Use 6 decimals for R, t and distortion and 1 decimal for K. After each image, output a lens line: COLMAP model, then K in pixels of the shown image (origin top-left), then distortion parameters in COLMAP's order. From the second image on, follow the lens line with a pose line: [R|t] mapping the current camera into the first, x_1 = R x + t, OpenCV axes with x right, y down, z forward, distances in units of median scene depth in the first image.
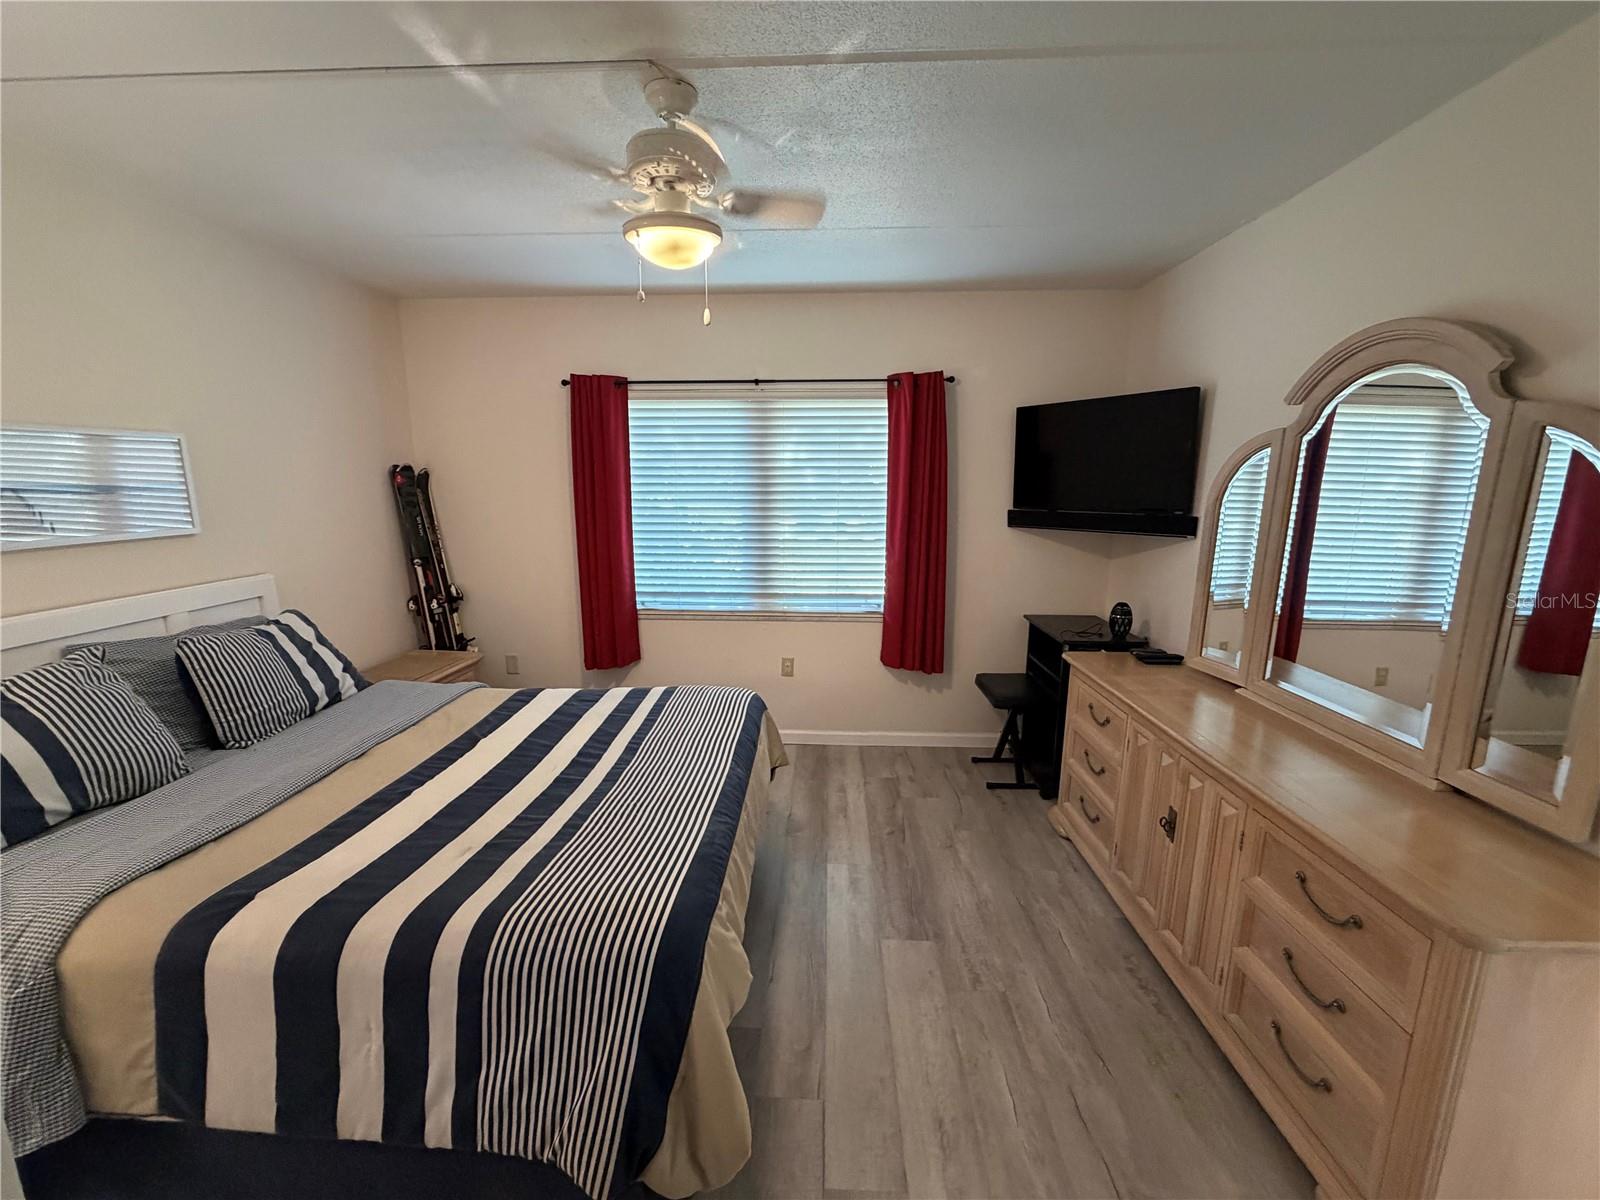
lens RADIAL K [[634.9, 0, 799.1], [0, 634.9, 603.1], [0, 0, 1]] dist [0.003187, 0.000012]
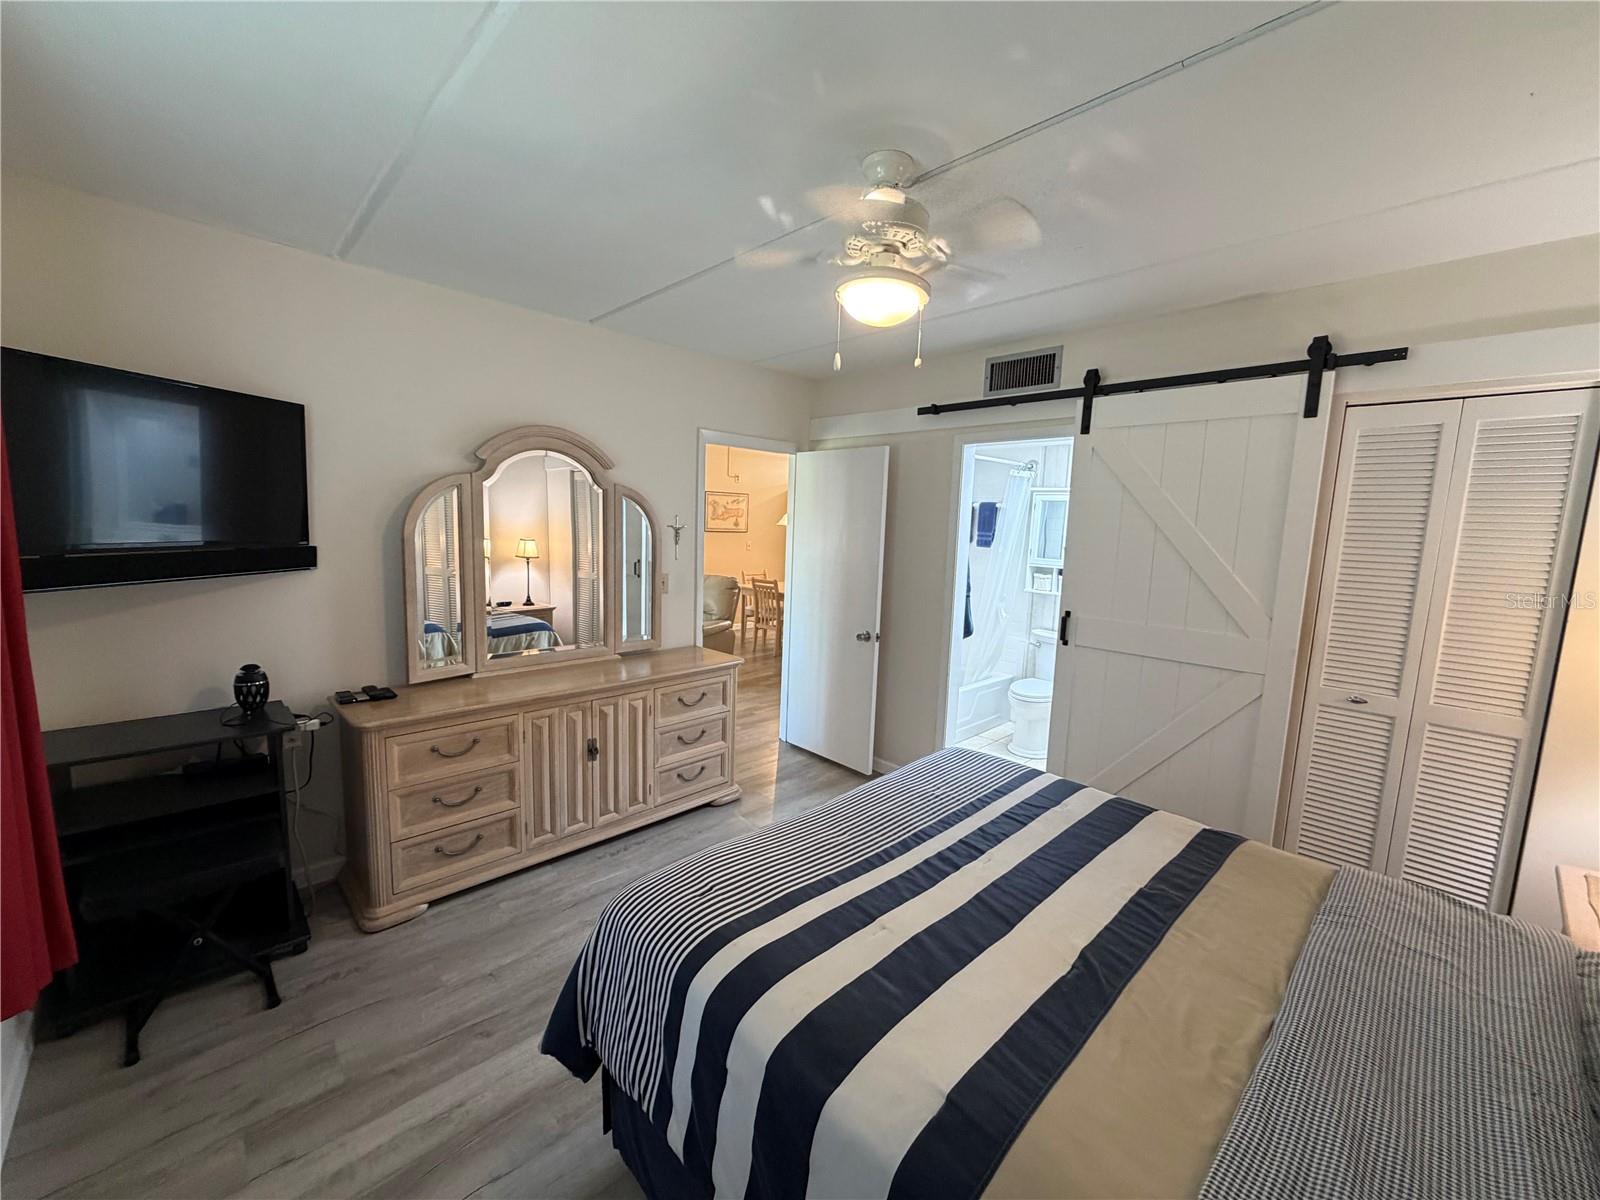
lens RADIAL K [[634.9, 0, 801.0], [0, 634.9, 602.6], [0, 0, 1]] dist [0.003187, 0.000012]
pose [[-0.732258, -0.118014, 0.670724, -0.475160], [0.084804, 0.961405, 0.261742, -0.216795], [-0.675727, 0.248543, -0.693988, 1.072906]]
